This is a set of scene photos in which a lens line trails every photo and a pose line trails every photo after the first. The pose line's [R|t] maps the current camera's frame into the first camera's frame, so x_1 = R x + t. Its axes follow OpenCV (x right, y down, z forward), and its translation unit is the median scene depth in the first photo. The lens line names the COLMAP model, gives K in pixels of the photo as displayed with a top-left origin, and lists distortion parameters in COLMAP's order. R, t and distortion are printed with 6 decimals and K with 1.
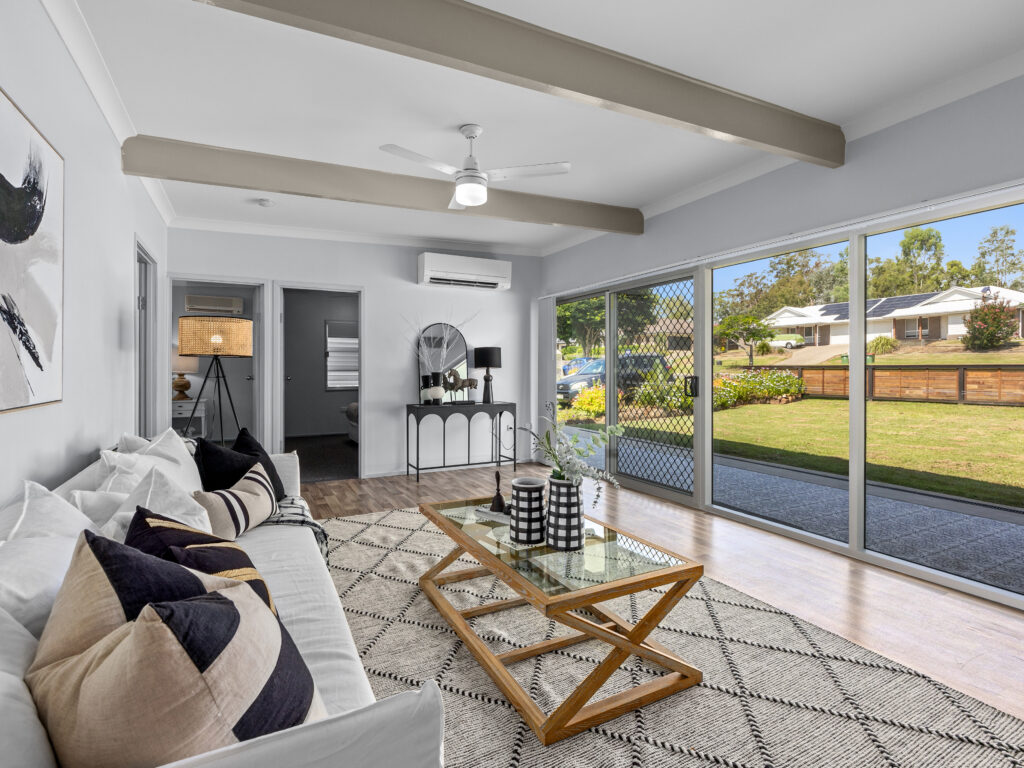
lens RADIAL K [[464.4, 0, 513.8], [0, 464.4, 376.1], [0, 0, 1]] dist [-0.012034, 0.000085]
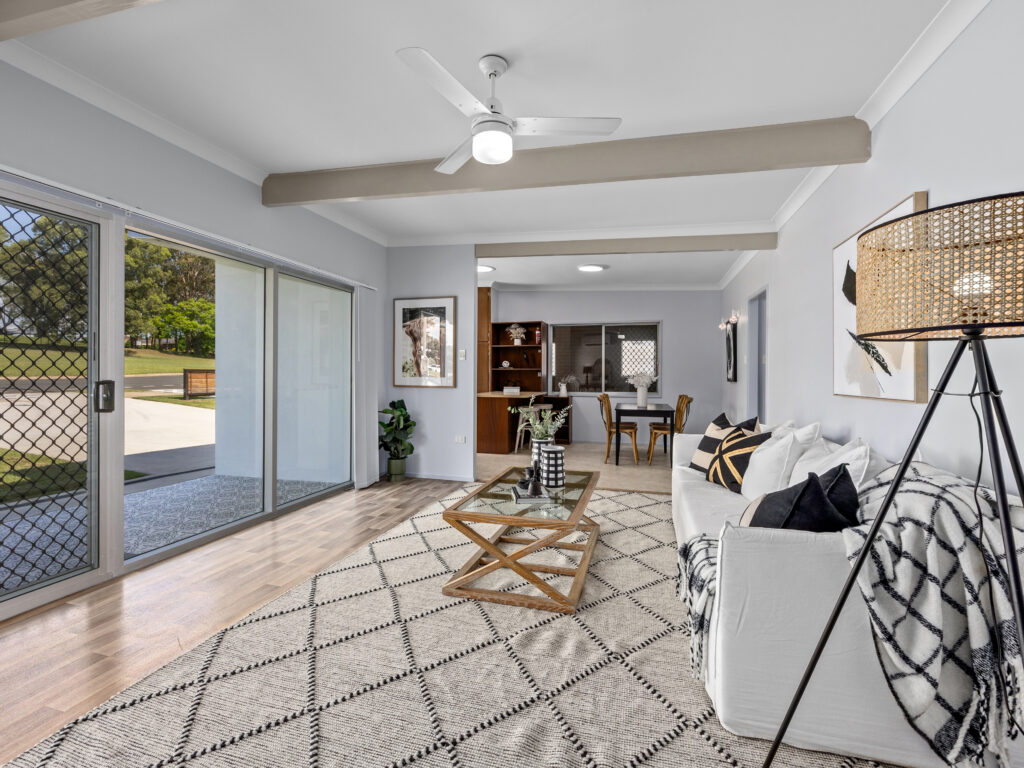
lens RADIAL K [[464.4, 0, 513.8], [0, 464.4, 376.1], [0, 0, 1]] dist [-0.012034, 0.000085]
pose [[-0.703042, -0.010257, 0.711075, -0.692469], [-0.000448, 0.999902, 0.013980, -0.017512], [-0.711148, 0.009510, -0.702978, 1.575804]]
